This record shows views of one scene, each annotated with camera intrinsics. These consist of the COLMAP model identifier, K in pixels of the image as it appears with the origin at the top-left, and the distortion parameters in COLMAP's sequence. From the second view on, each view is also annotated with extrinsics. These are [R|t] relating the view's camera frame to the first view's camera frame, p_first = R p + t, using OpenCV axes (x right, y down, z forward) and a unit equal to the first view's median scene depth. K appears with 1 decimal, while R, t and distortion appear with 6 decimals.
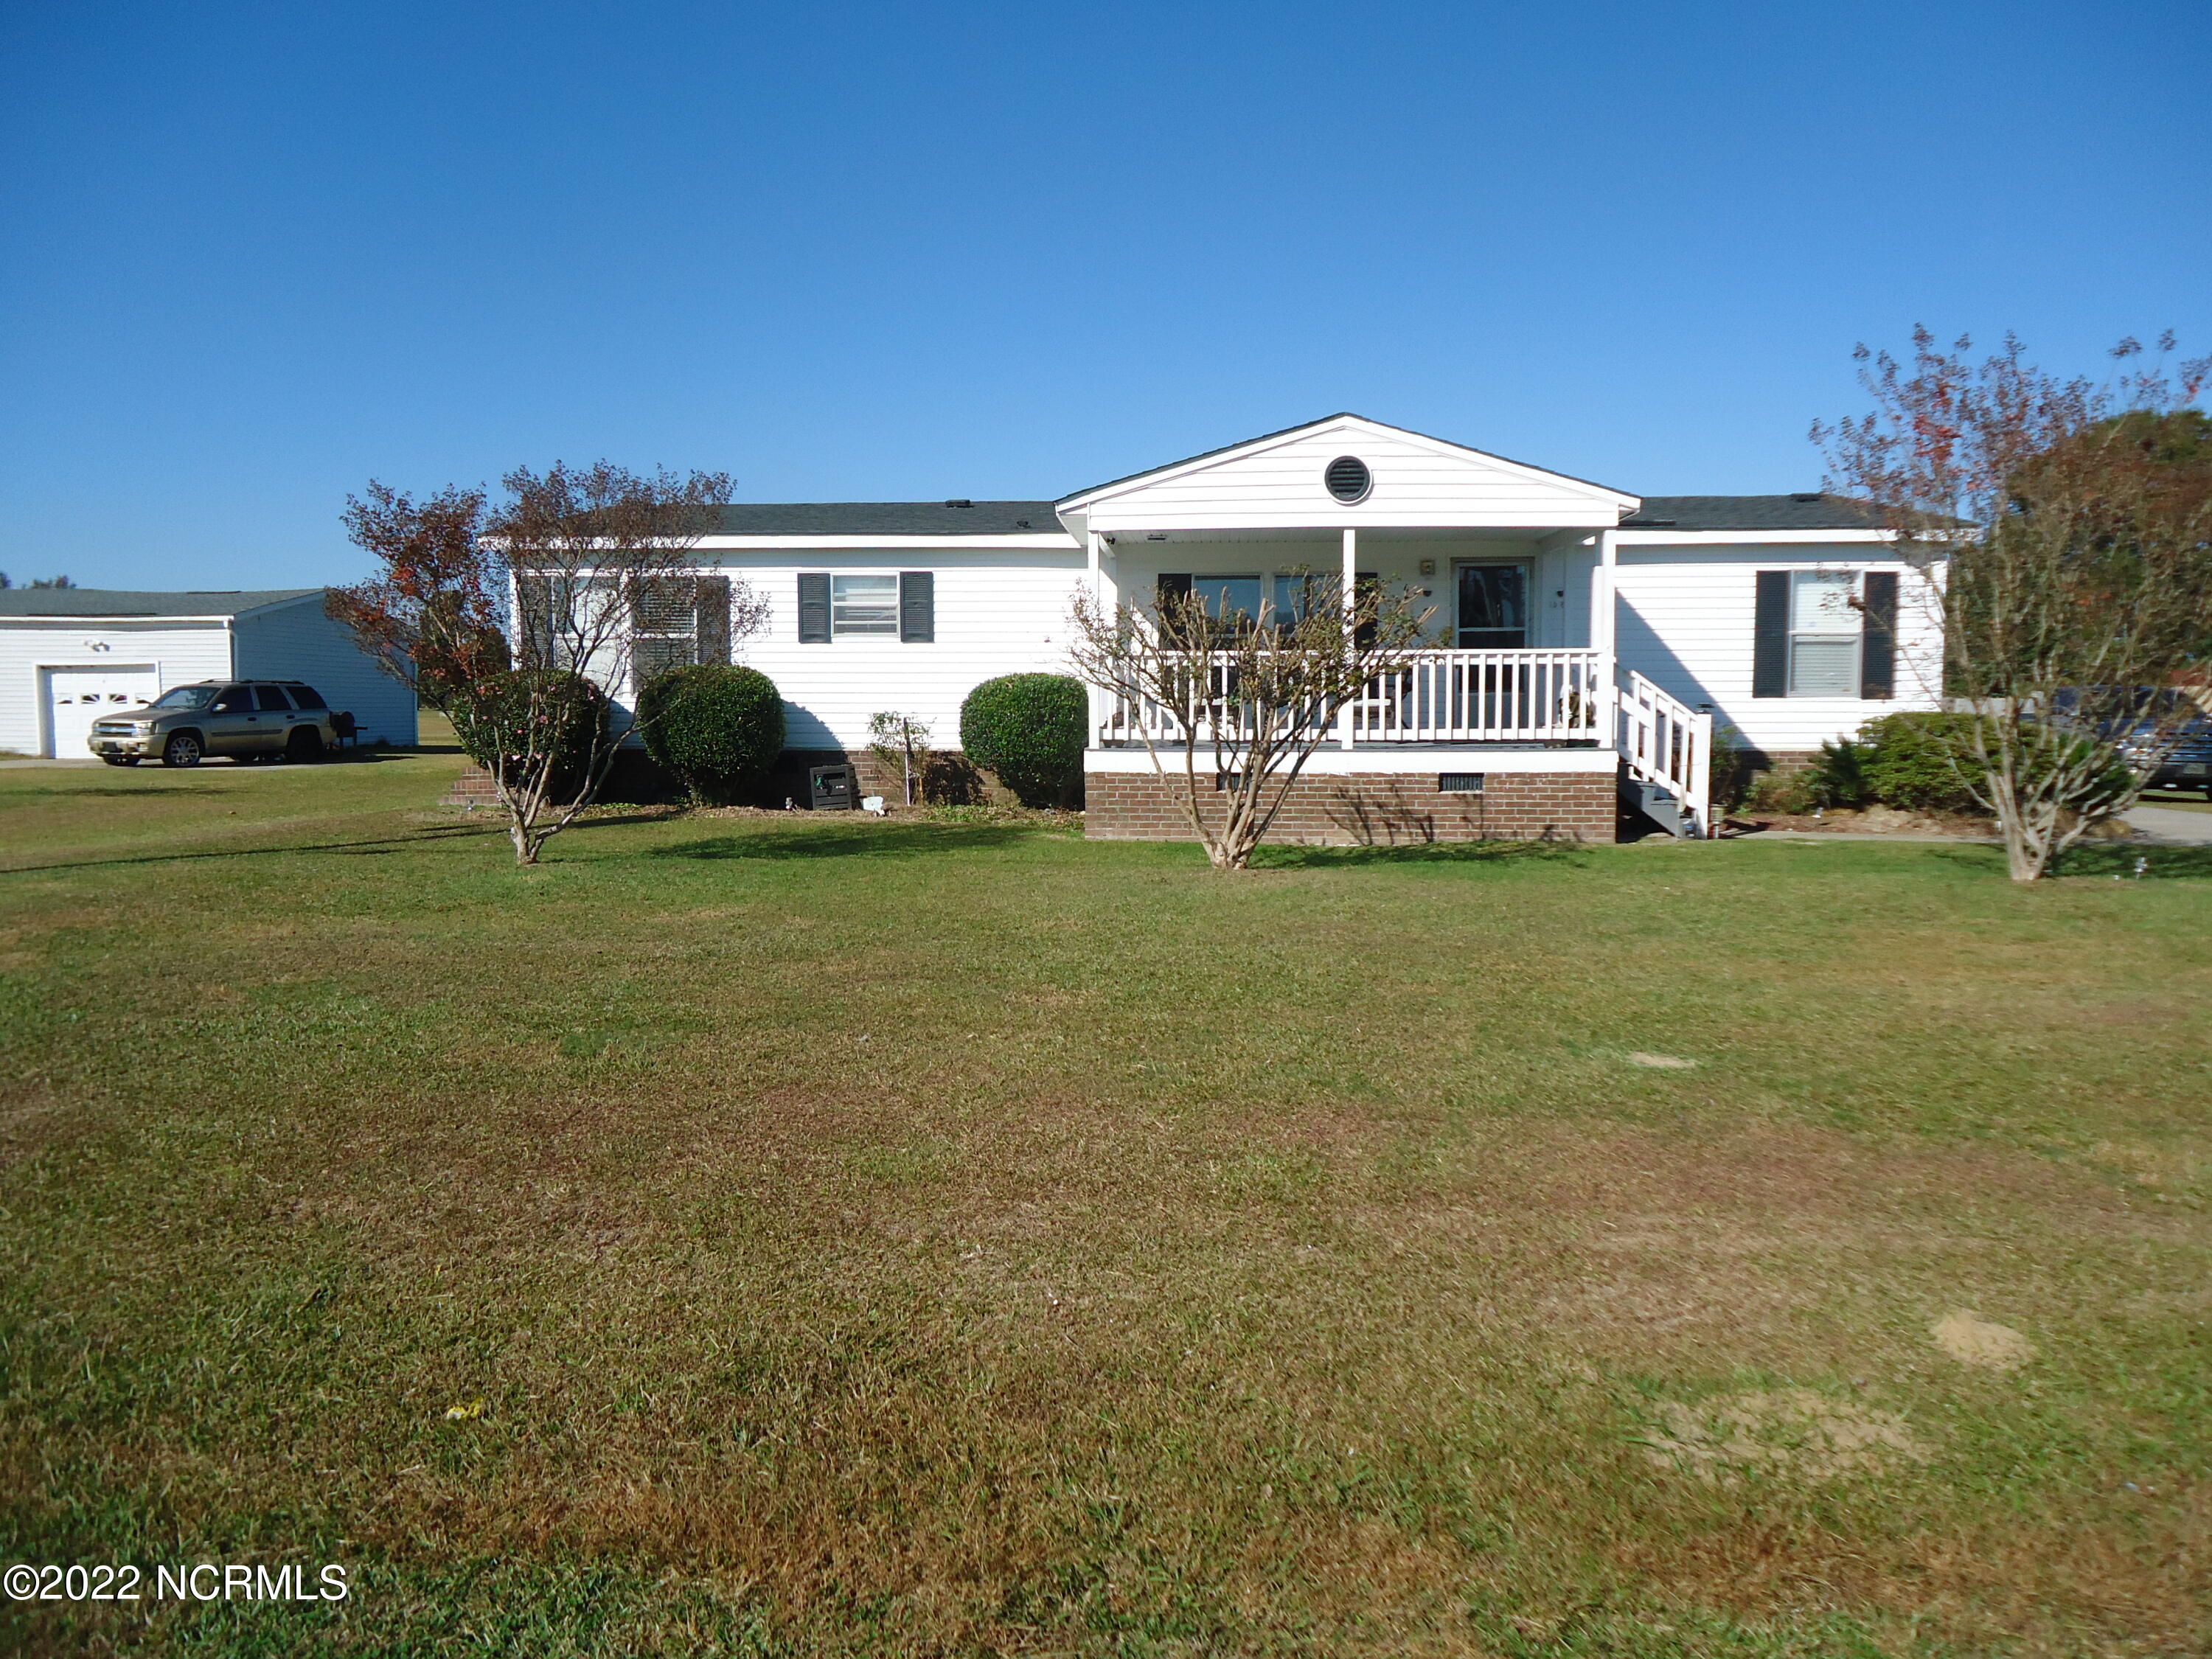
lens RADIAL K [[1666.5, 0, 1111.2], [0, 1666.5, 828.4], [0, 0, 1]] dist [-0.012532, 0.010290]
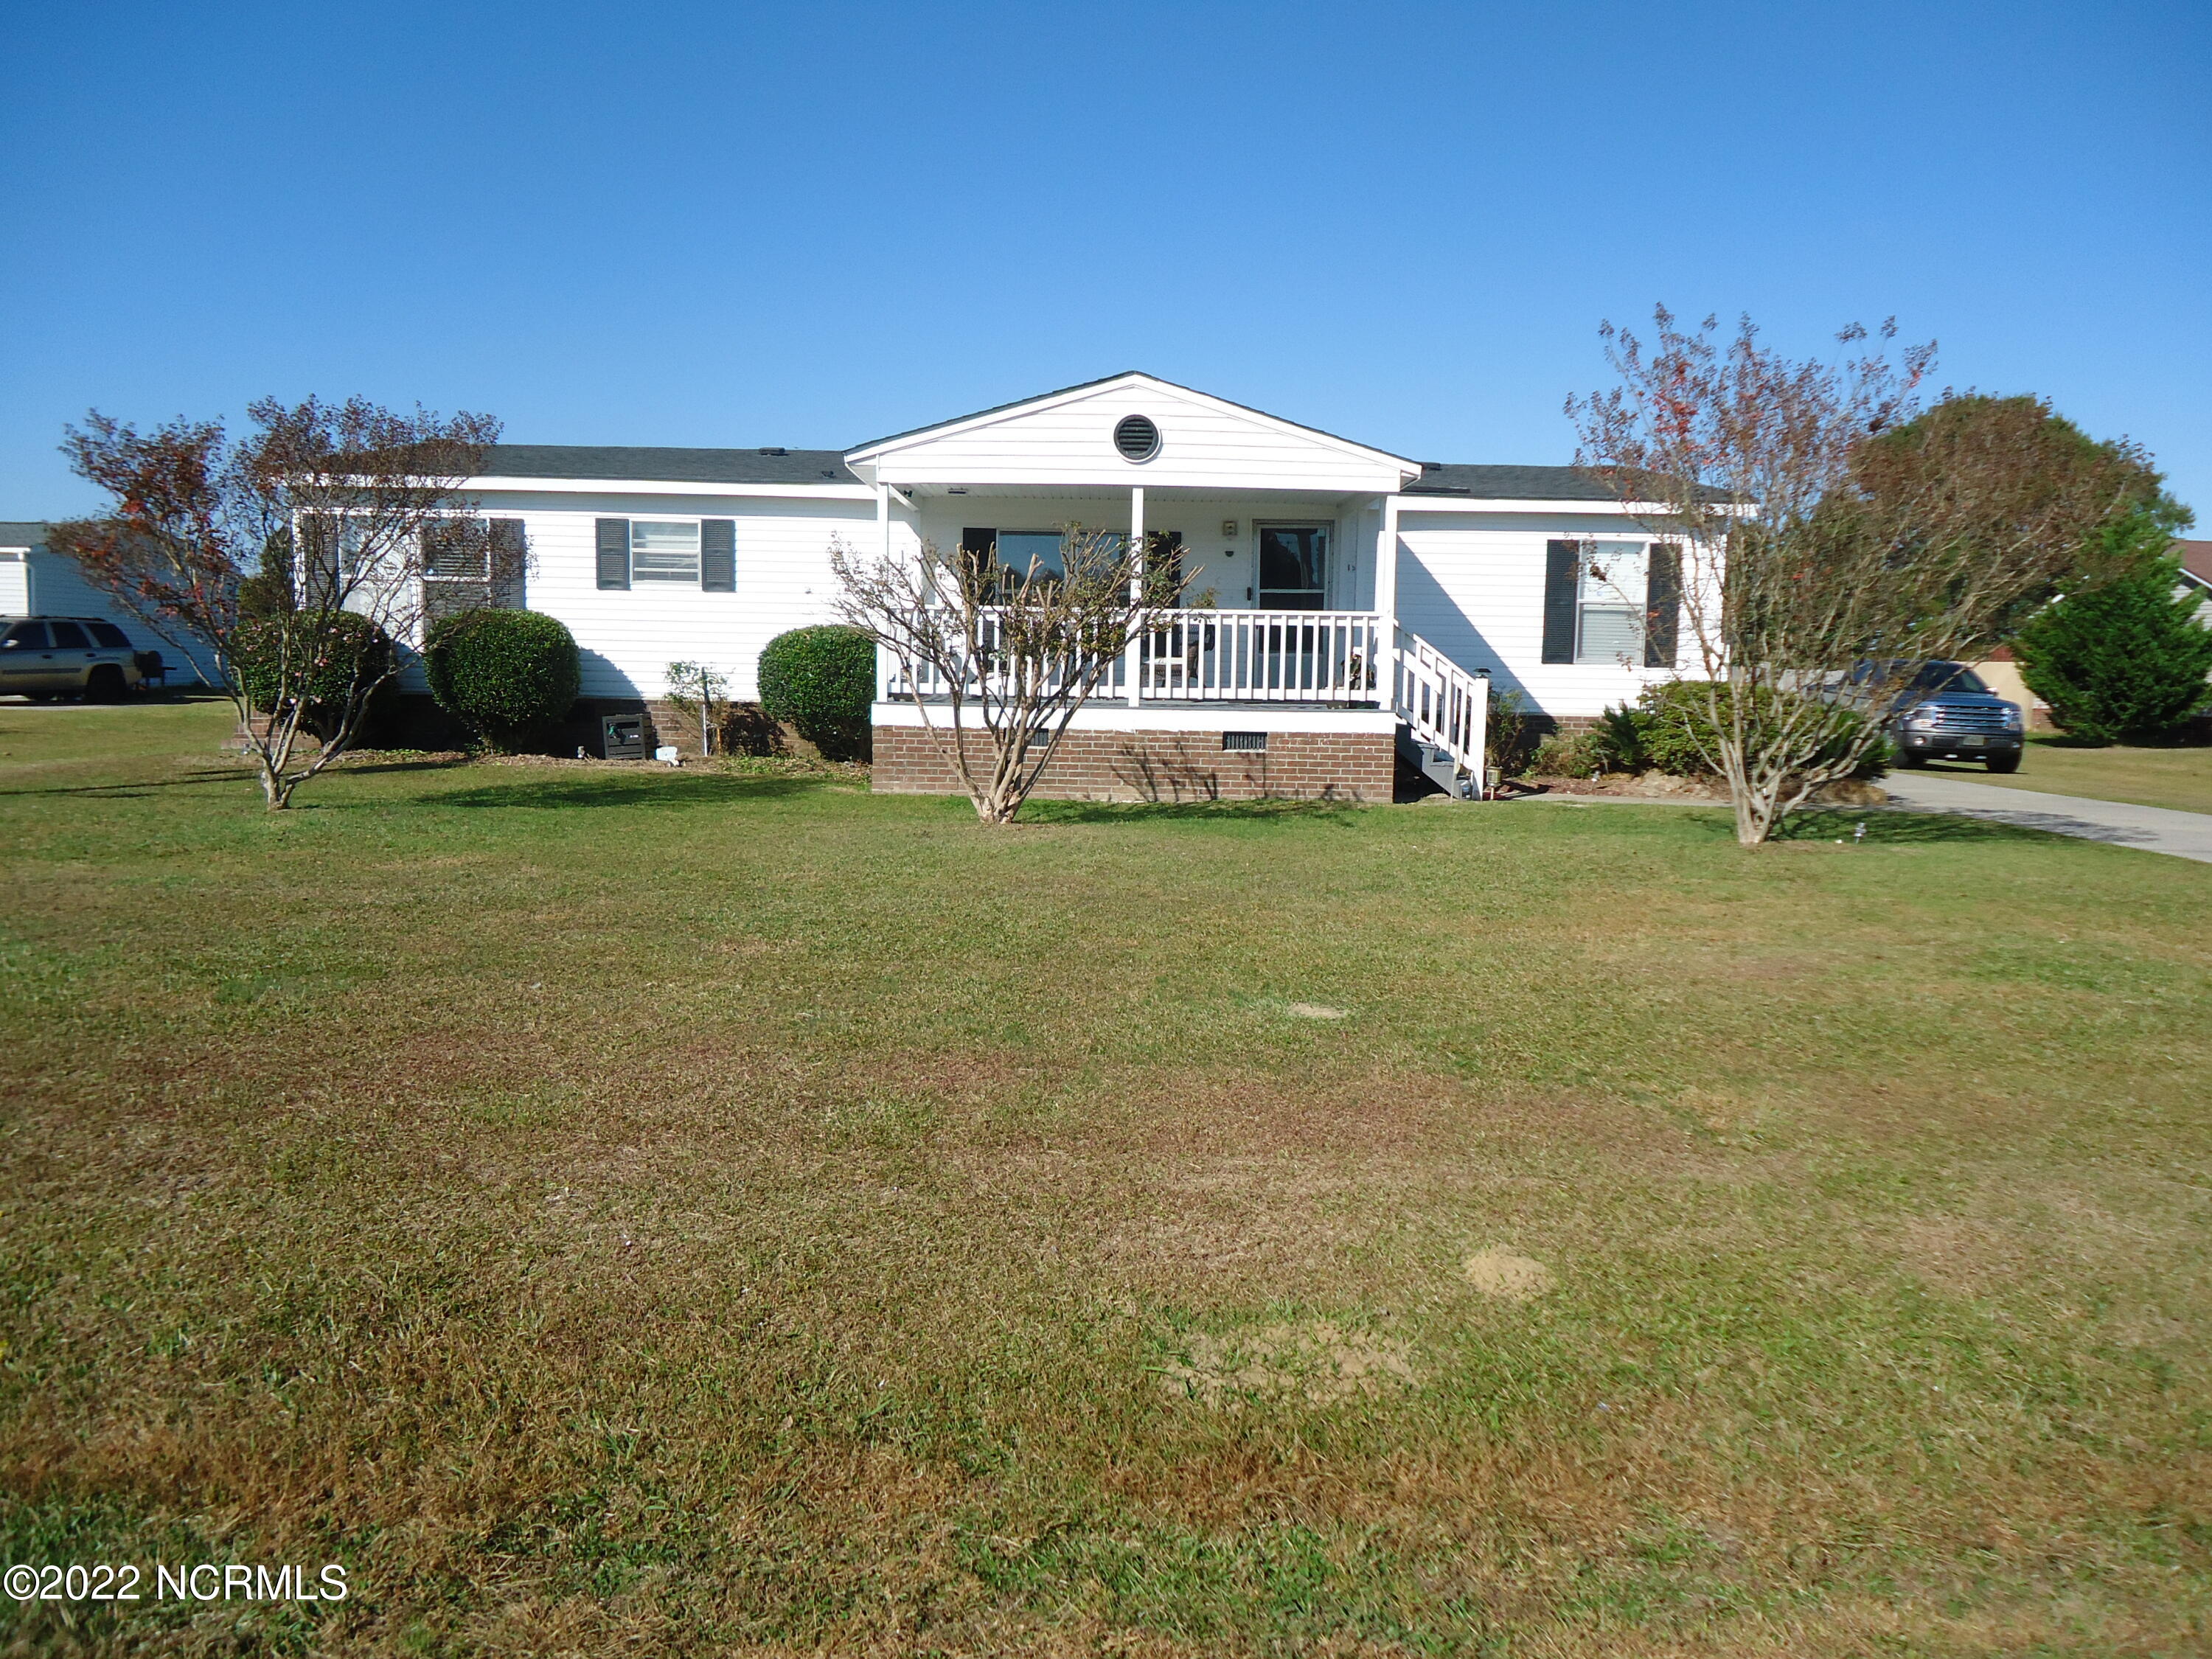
lens RADIAL K [[1666.5, 0, 1114.5], [0, 1666.5, 824.5], [0, 0, 1]] dist [-0.012532, 0.010290]
pose [[0.996948, 0.011883, 0.077153, 0.098997], [-0.013717, 0.999635, 0.023278, 0.000972], [-0.076849, -0.024266, 0.996747, -0.014936]]
